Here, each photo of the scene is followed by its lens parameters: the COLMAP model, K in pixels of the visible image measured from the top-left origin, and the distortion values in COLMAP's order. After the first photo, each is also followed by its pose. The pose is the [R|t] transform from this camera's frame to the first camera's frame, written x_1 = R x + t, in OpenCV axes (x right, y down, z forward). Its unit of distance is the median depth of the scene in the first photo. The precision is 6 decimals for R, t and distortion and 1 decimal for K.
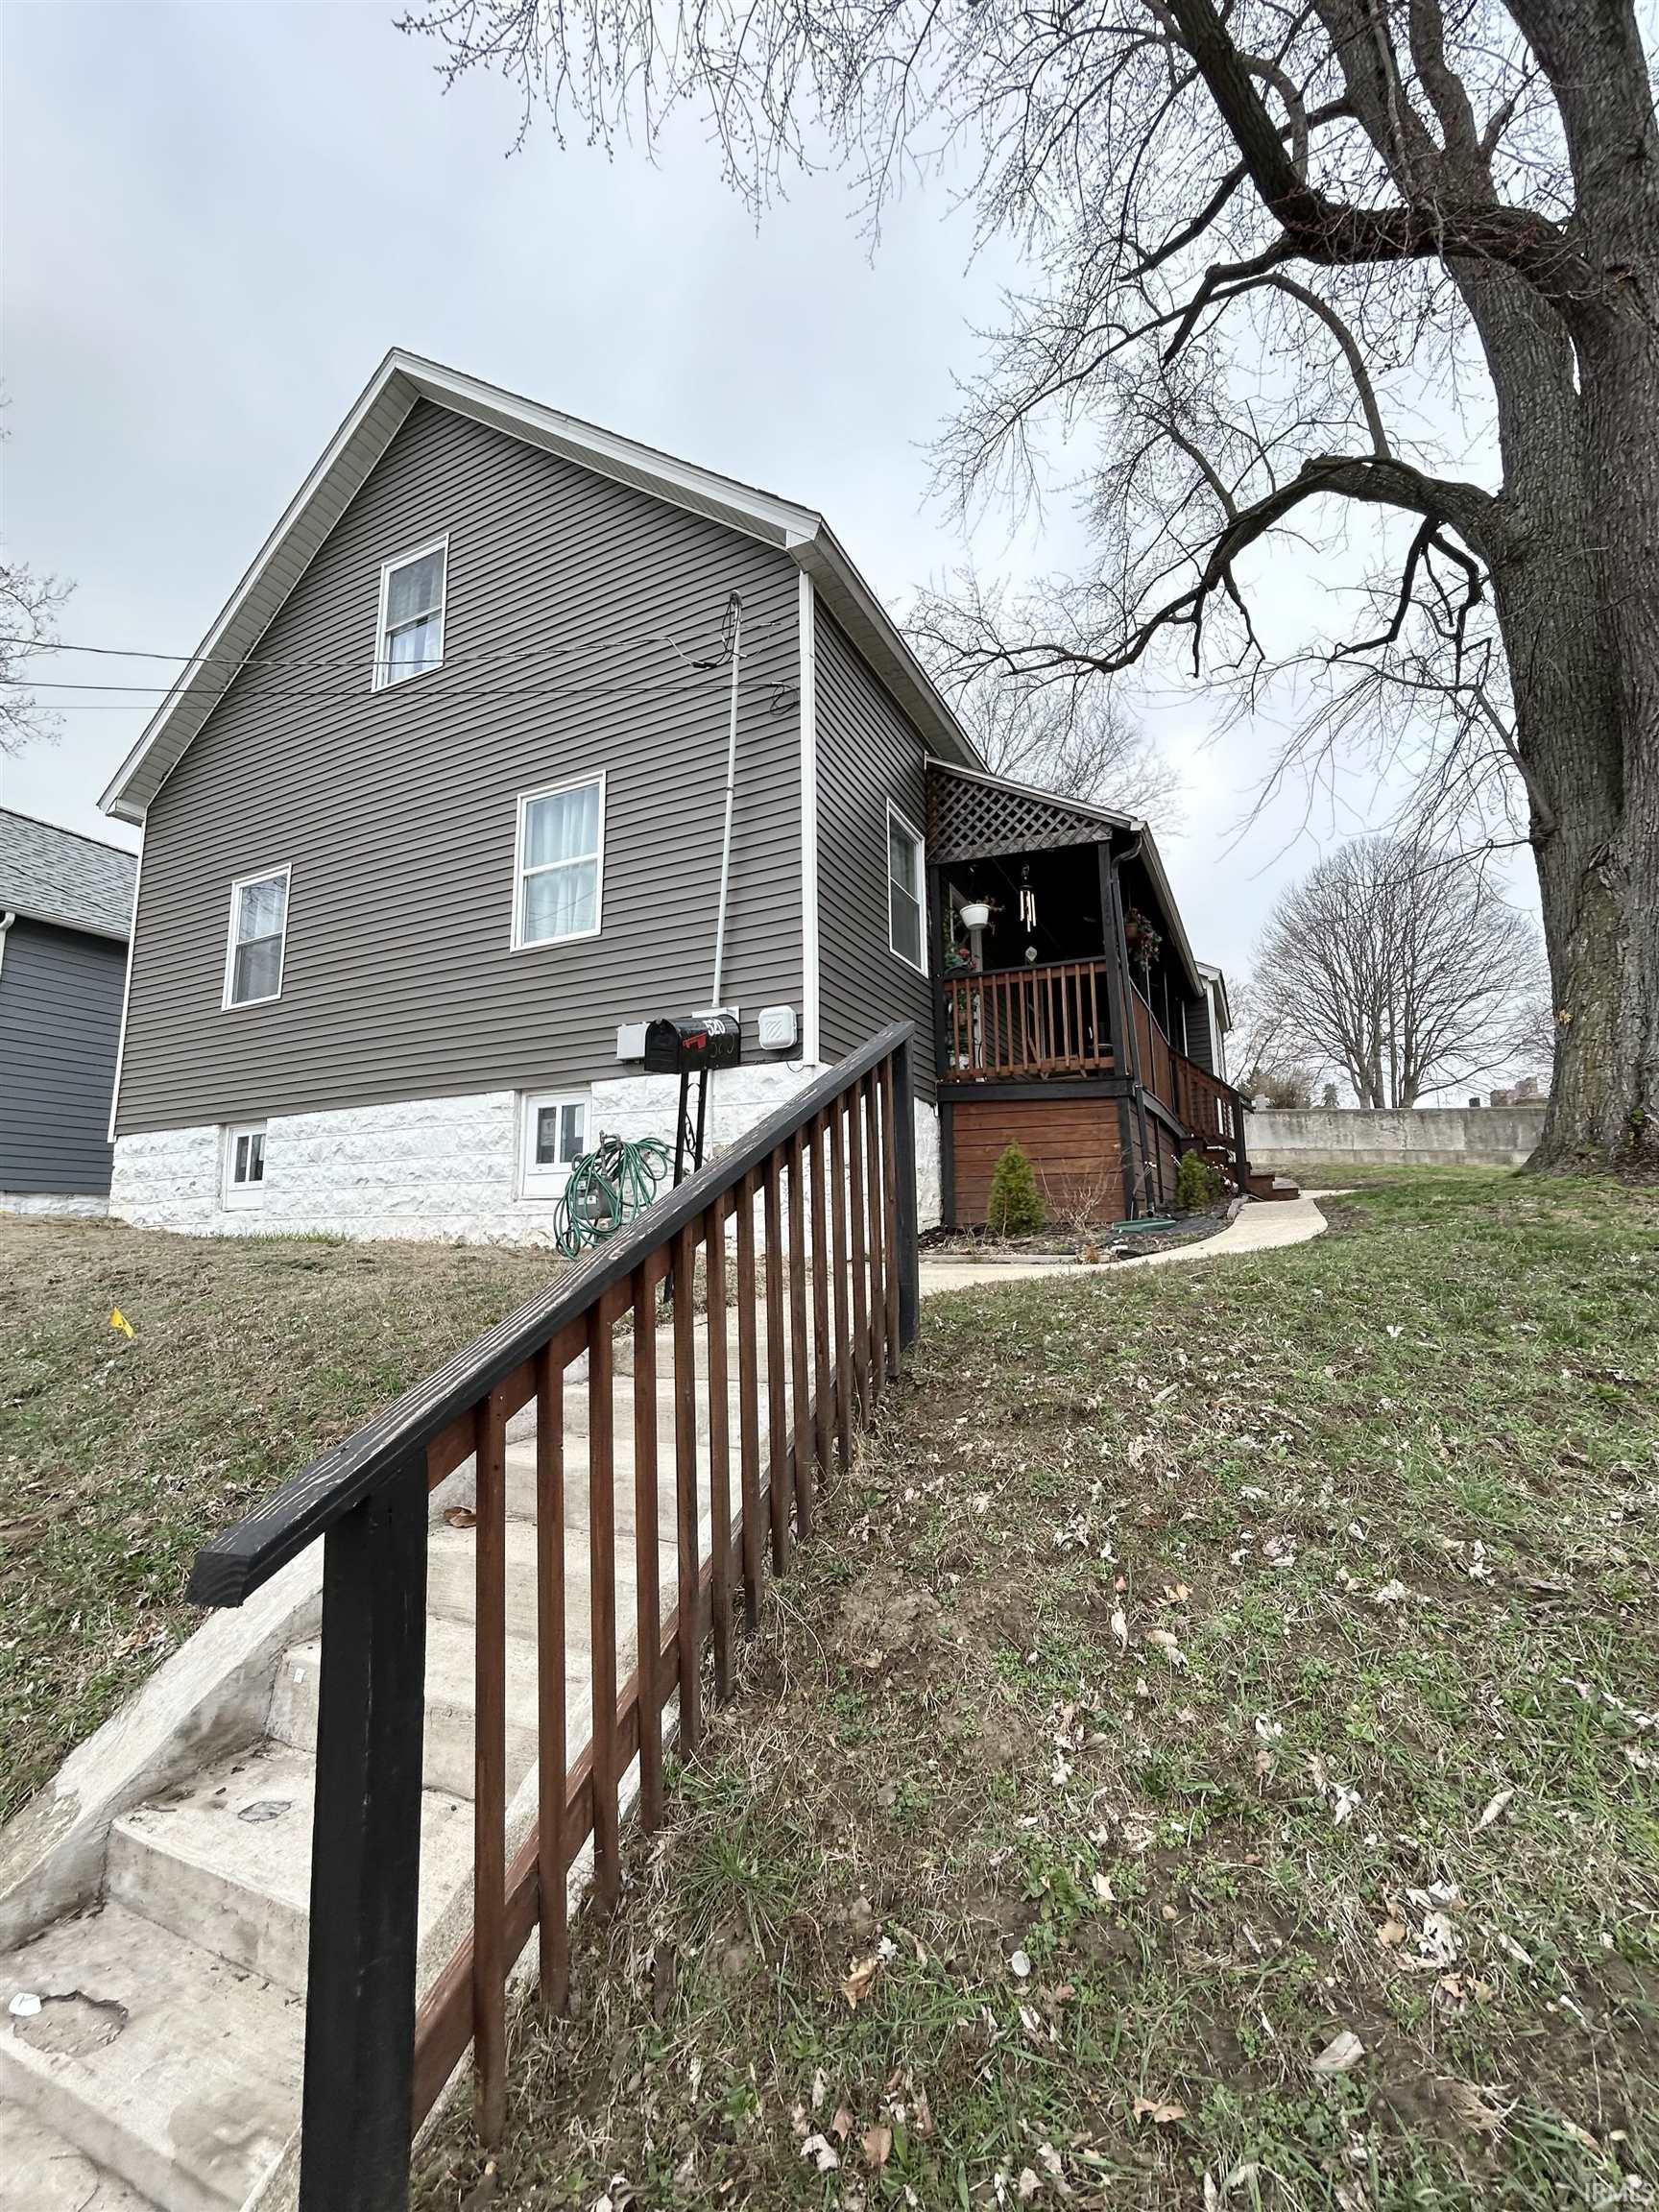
lens RADIAL K [[901.7, 0, 832.1], [0, 901.7, 1112.7], [0, 0, 1]] dist [0.002116, -0.000147]
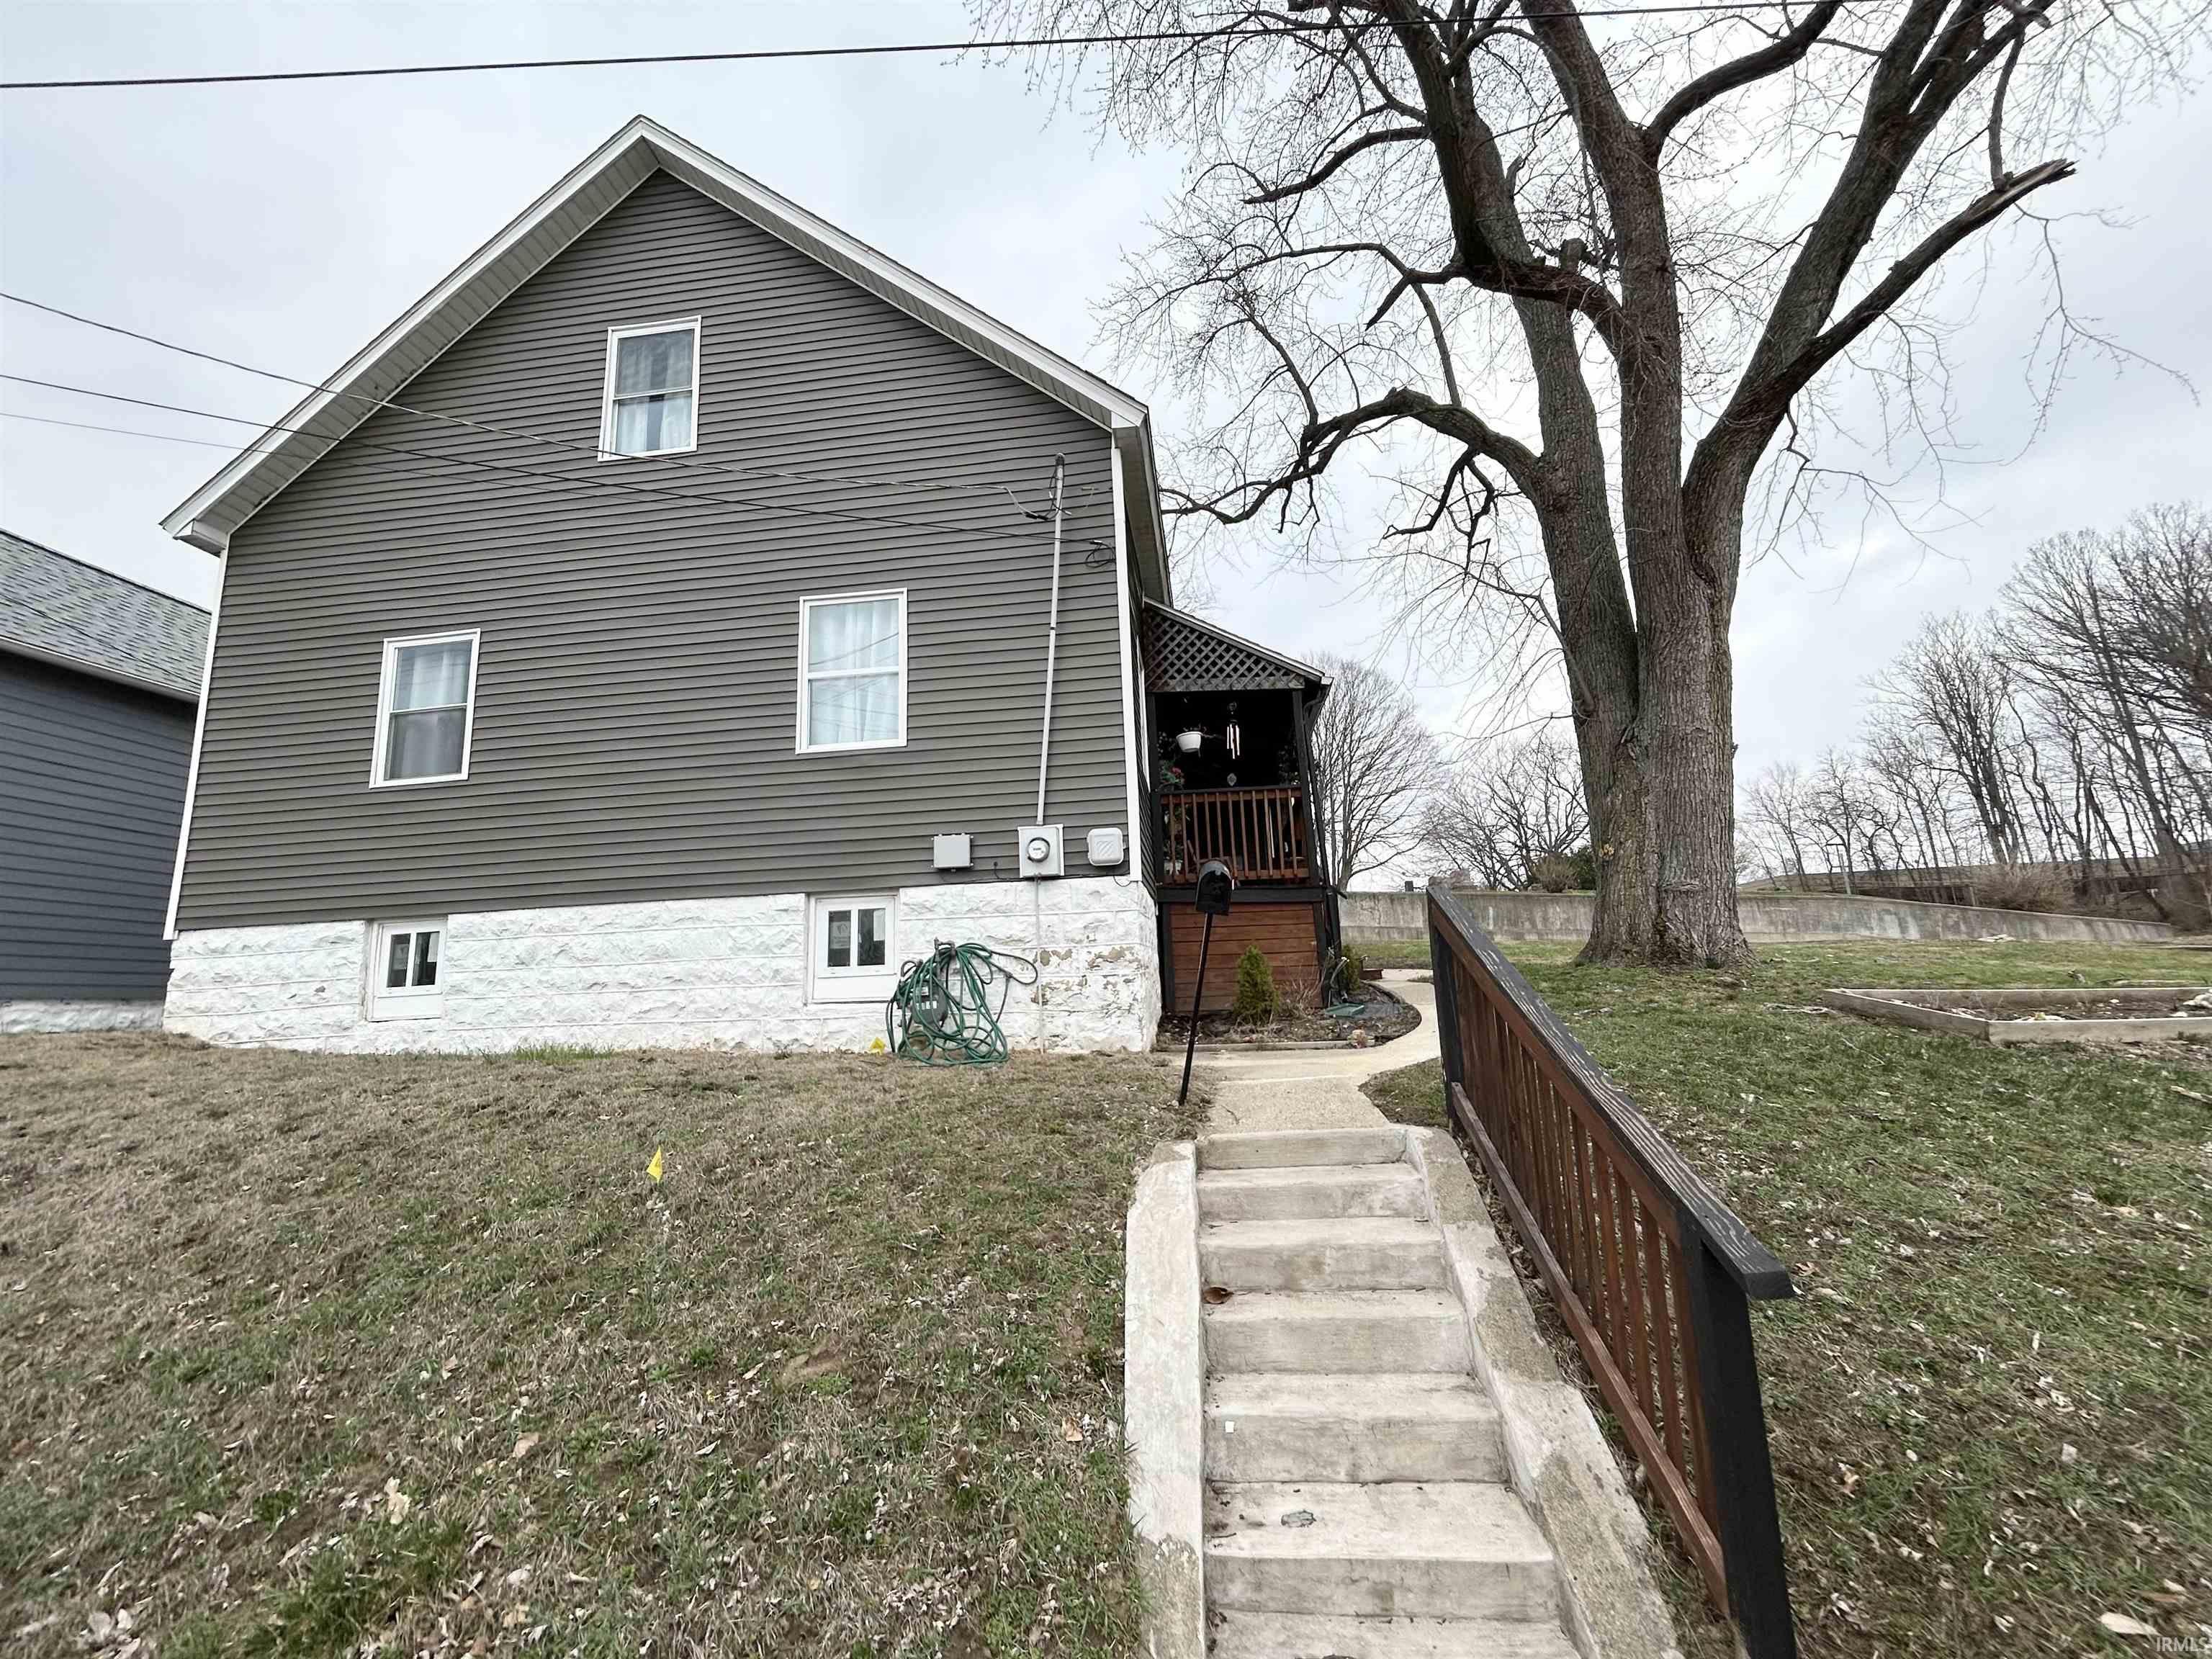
lens RADIAL K [[901.7, 0, 1097.6], [0, 901.7, 844.8], [0, 0, 1]] dist [0.002116, -0.000147]
pose [[0.946549, 0.028471, 0.321301, -0.313626], [-0.016383, 0.999055, -0.040266, -0.037425], [-0.322144, 0.032850, 0.946121, -0.045297]]
